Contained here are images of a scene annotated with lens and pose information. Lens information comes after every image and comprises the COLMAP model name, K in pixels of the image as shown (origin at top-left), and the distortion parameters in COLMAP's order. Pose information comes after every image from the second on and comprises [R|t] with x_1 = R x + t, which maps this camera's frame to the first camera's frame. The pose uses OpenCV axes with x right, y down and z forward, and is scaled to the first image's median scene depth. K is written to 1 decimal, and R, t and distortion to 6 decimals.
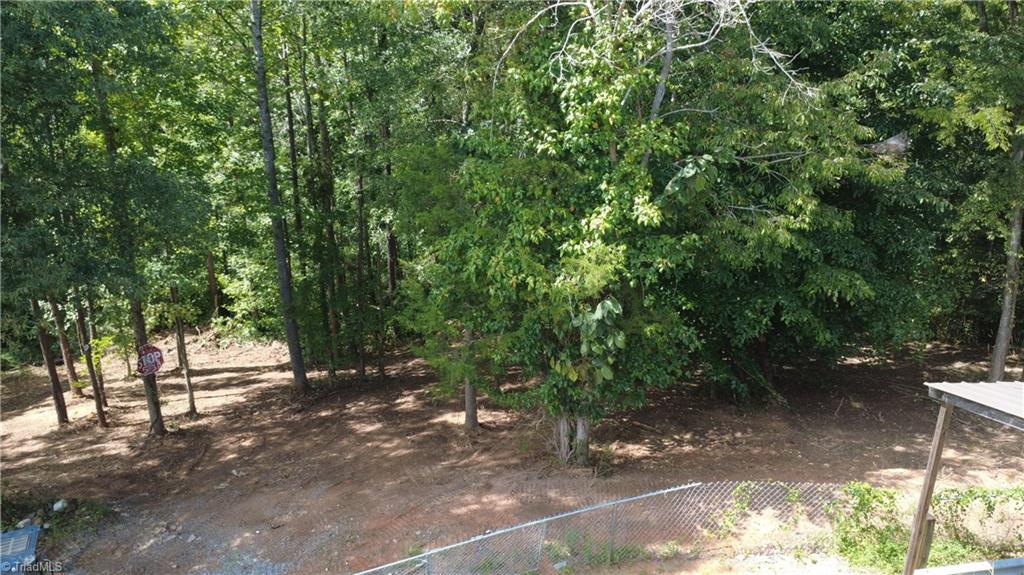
lens RADIAL K [[741.0, 0, 497.1], [0, 741.0, 287.3], [0, 0, 1]] dist [-0.004053, -0.001375]
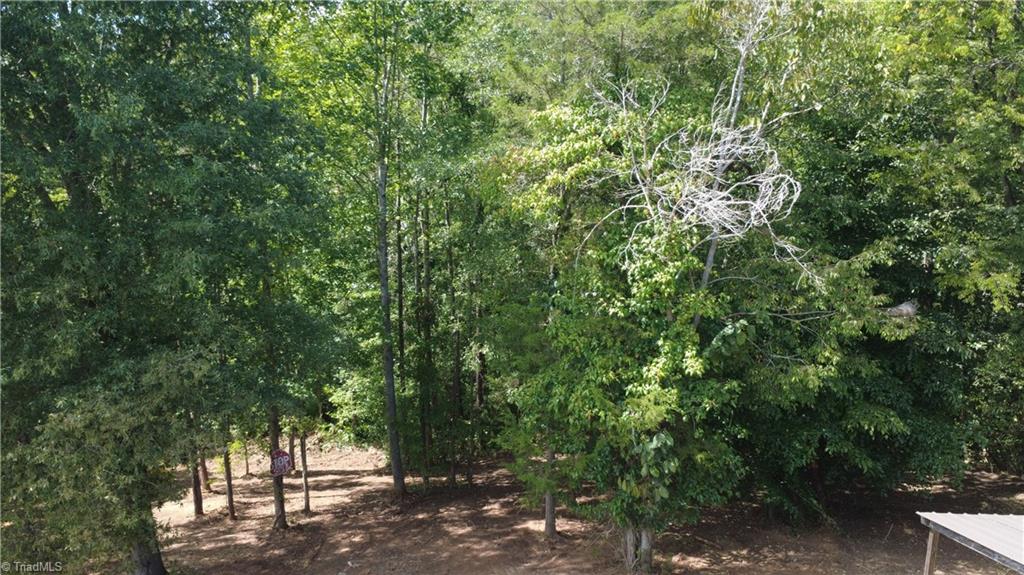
lens RADIAL K [[769.9, 0, 512.0], [0, 769.9, 287.5], [0, 0, 1]] dist [0.000112, -0.004402]
pose [[0.996143, 0.021456, -0.085075, -0.000666], [-0.032434, 0.991005, -0.129834, -0.034921], [0.081524, 0.132092, 0.987879, -0.246457]]
